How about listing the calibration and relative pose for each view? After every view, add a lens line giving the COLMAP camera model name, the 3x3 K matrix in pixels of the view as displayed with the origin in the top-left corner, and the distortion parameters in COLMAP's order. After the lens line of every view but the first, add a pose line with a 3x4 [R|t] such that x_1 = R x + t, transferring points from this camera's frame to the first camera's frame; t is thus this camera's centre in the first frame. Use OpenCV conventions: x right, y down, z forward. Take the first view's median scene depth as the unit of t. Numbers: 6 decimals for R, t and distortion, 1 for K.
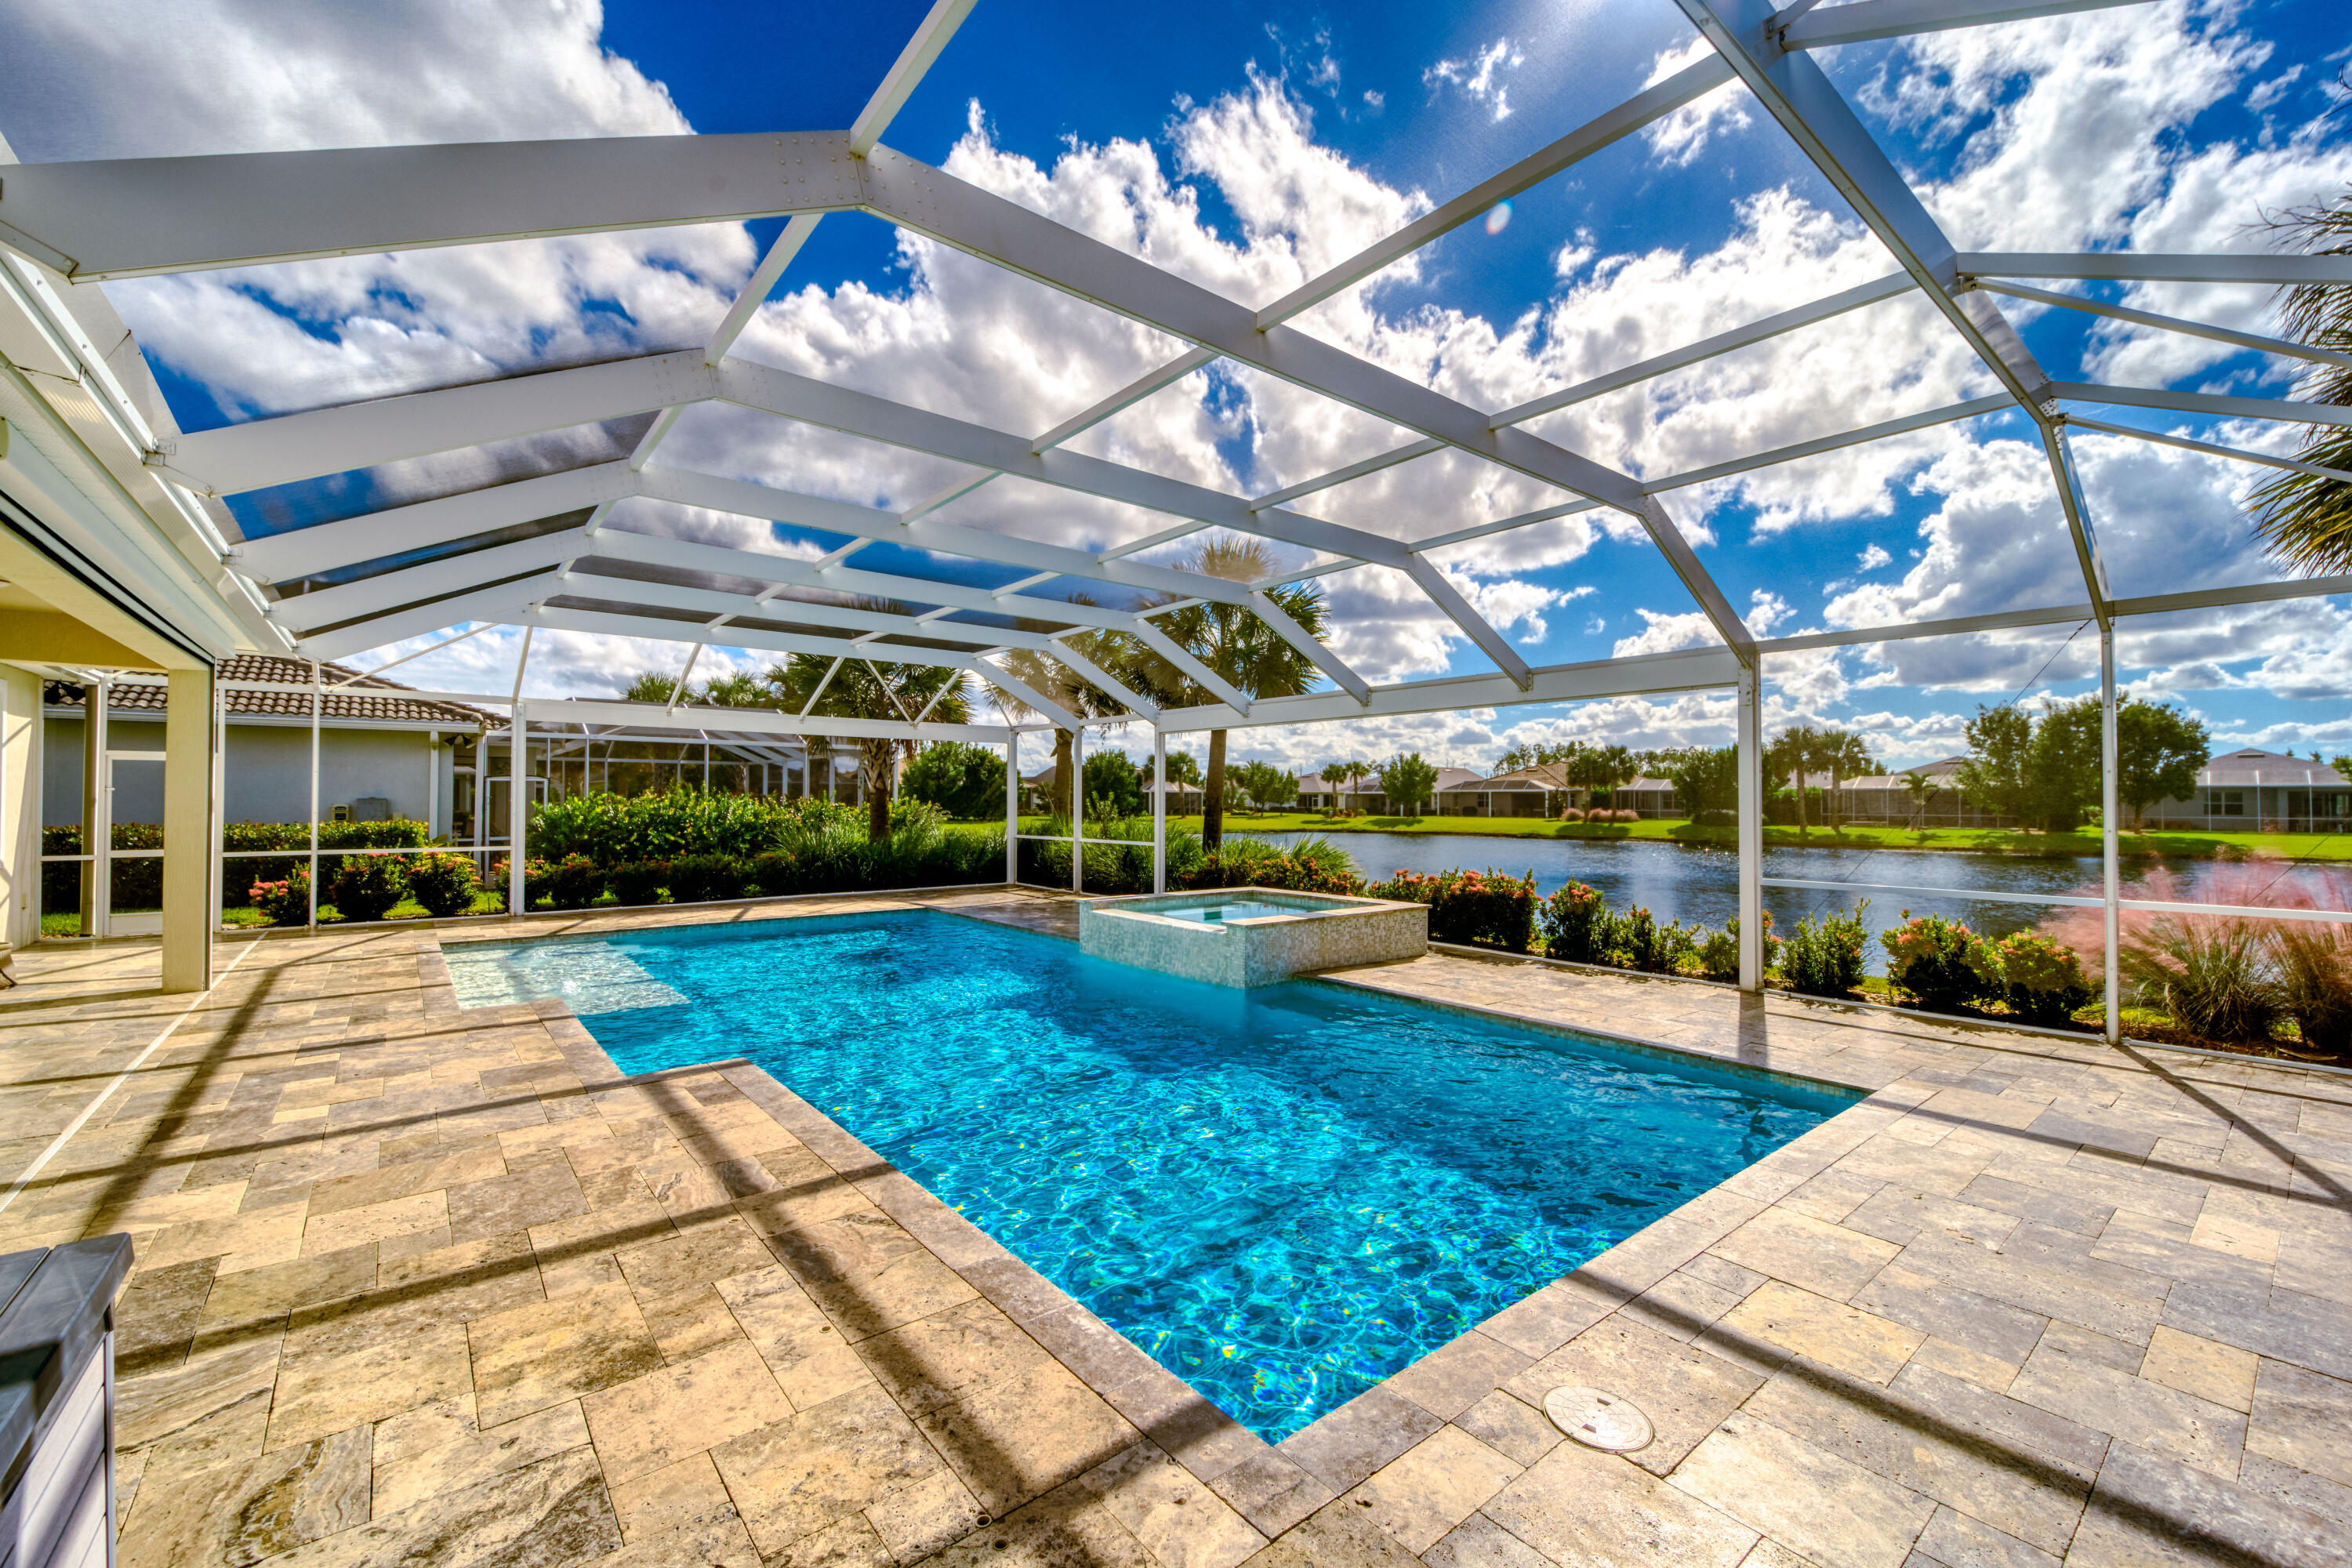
lens RADIAL K [[967.3, 0, 1171.0], [0, 967.3, 787.5], [0, 0, 1]] dist [-0.017380, -0.000196]
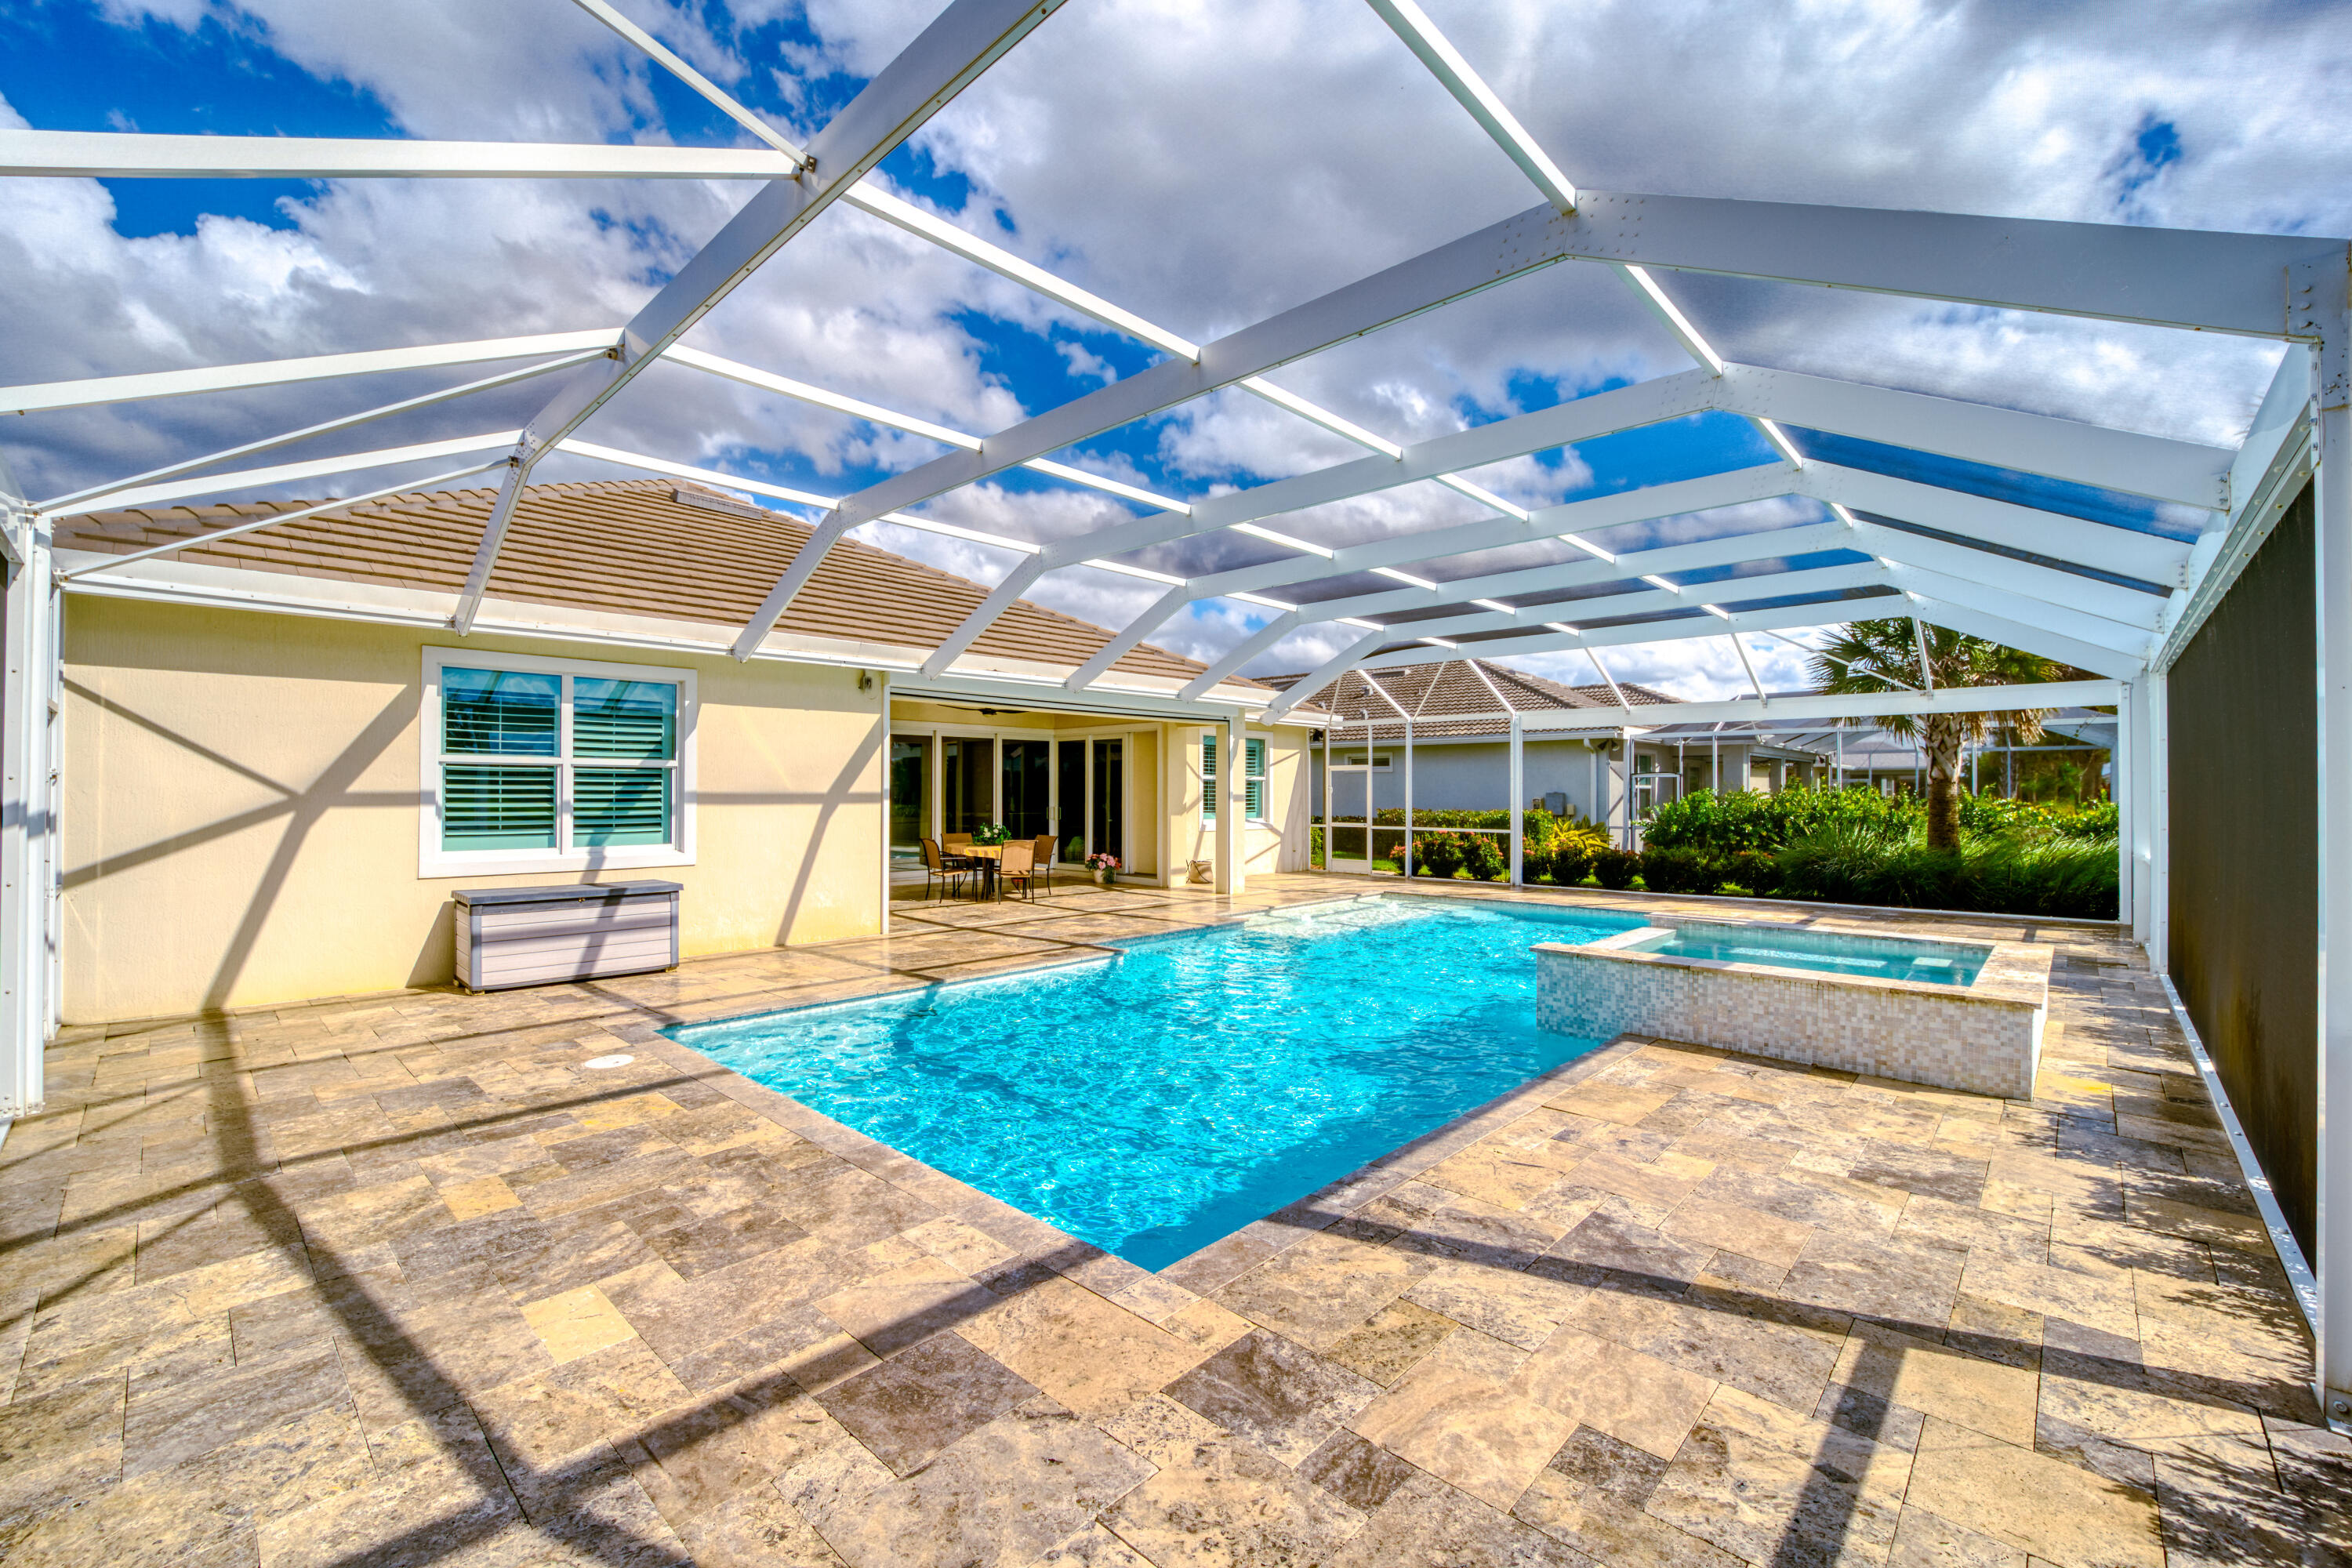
lens RADIAL K [[967.3, 0, 1123.6], [0, 967.3, 792.1], [0, 0, 1]] dist [-0.017380, -0.000196]
pose [[0.112713, -0.003417, -0.993622, 0.566047], [0.013281, 0.999910, -0.001932, 0.006953], [0.993539, -0.012978, 0.112748, 0.389113]]
